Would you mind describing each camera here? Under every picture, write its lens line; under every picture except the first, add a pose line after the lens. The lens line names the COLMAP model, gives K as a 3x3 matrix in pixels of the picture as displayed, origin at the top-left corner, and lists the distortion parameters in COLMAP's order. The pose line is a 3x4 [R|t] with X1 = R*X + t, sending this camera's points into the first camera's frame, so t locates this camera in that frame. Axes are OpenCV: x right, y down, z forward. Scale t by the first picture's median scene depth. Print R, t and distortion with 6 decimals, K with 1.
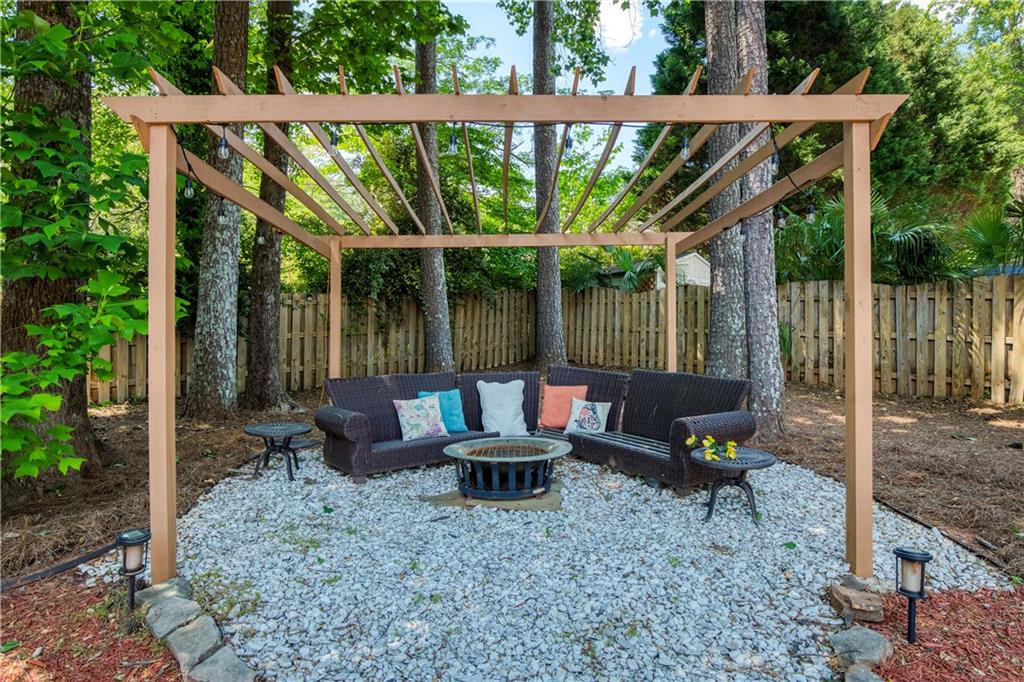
lens RADIAL K [[555.6, 0, 518.8], [0, 555.6, 339.0], [0, 0, 1]] dist [-0.031685, 0.010013]
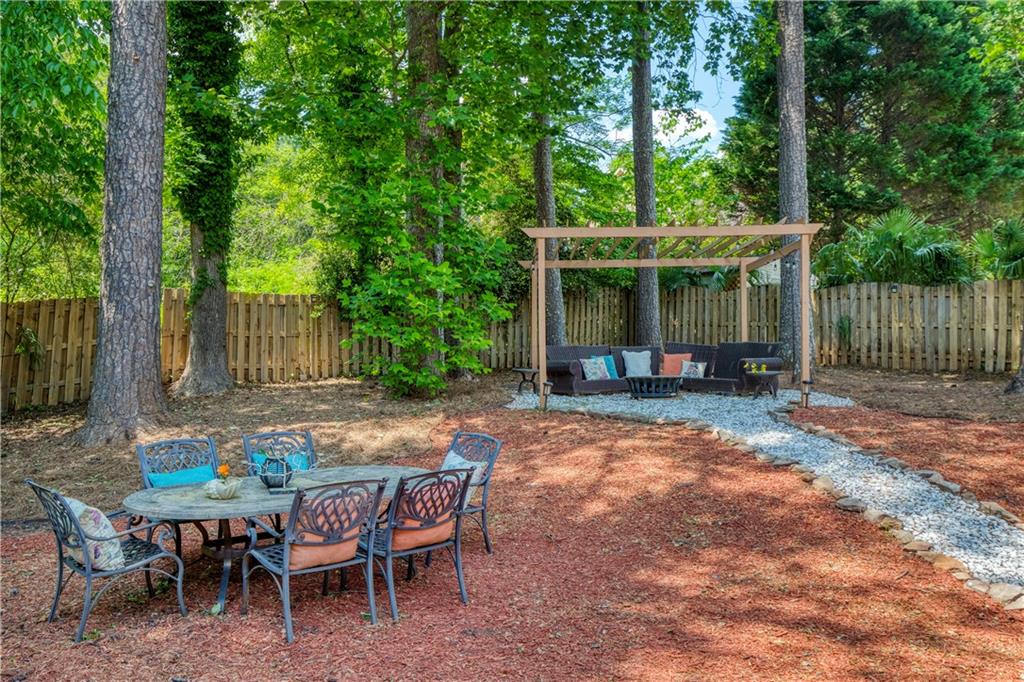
lens RADIAL K [[936.1, 0, 512.0], [0, 936.1, 341.0], [0, 0, 1]] dist [0.004550, 0.002710]
pose [[0.999764, -0.003059, -0.021501, -0.218473], [0.002669, 0.999832, -0.018127, 0.062163], [0.021552, 0.018065, 0.999604, -1.114713]]
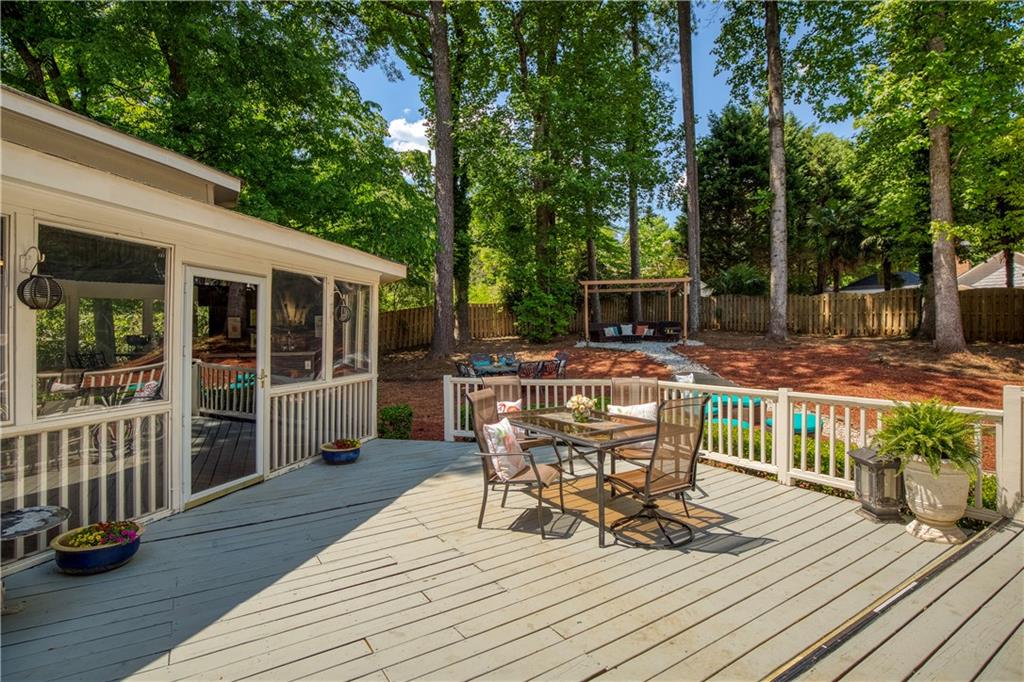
lens RADIAL K [[517.0, 0, 508.9], [0, 517.0, 336.3], [0, 0, 1]] dist [-0.028516, 0.000164]
pose [[0.985974, -0.008933, -0.166661, -0.164185], [0.012852, 0.999665, 0.022454, 0.042169], [0.166405, -0.024281, 0.985758, -1.869055]]
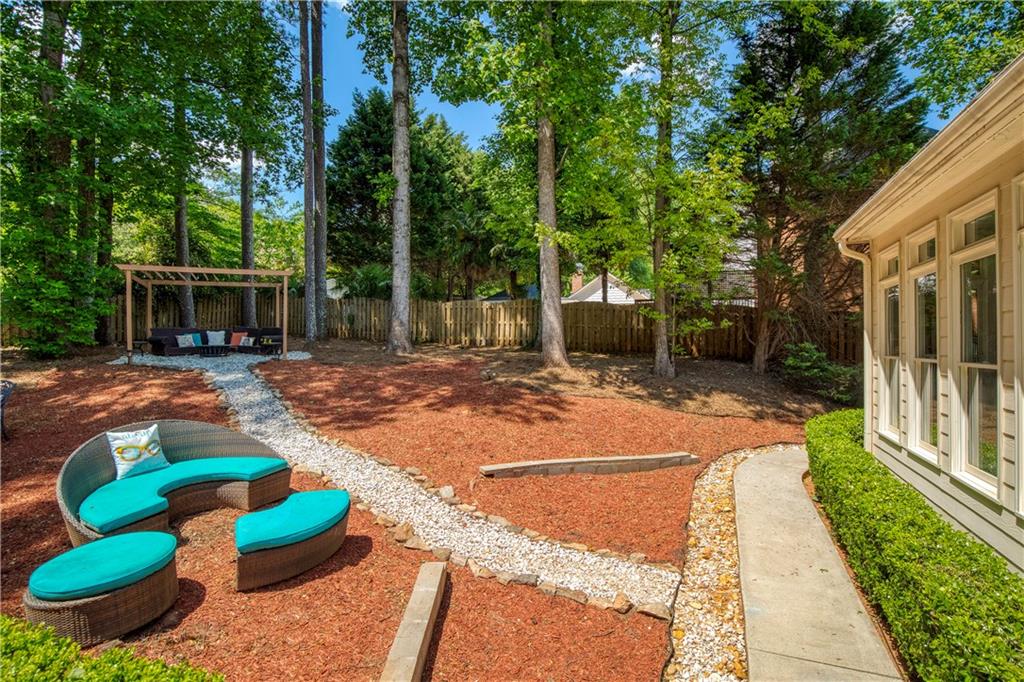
lens RADIAL K [[519.1, 0, 541.3], [0, 519.1, 340.0], [0, 0, 1]] dist [-0.034422, -0.000091]
pose [[0.886256, -0.004522, 0.463173, 0.158436], [-0.005538, 0.999777, 0.020358, 0.038037], [-0.463162, -0.020607, 0.886034, -1.461408]]
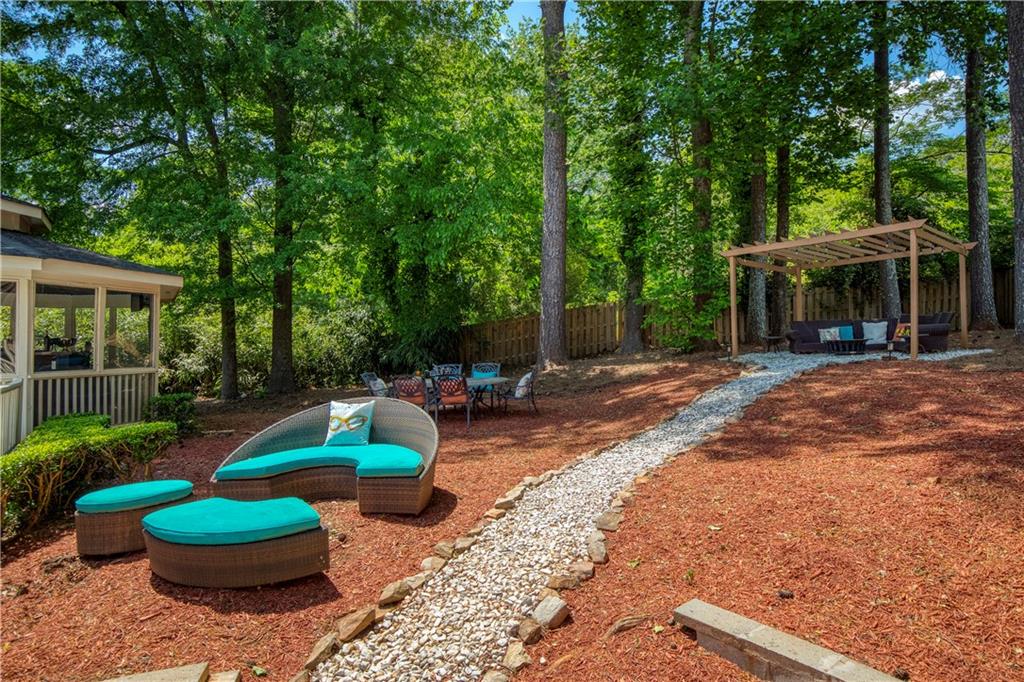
lens RADIAL K [[607.9, 0, 512.0], [0, 607.9, 341.0], [0, 0, 1]] dist [-0.005085, -0.001011]
pose [[0.591948, -0.018452, -0.805765, 0.684566], [0.021629, 0.999742, -0.007005, 0.088964], [0.805686, -0.013281, 0.592194, -1.025612]]
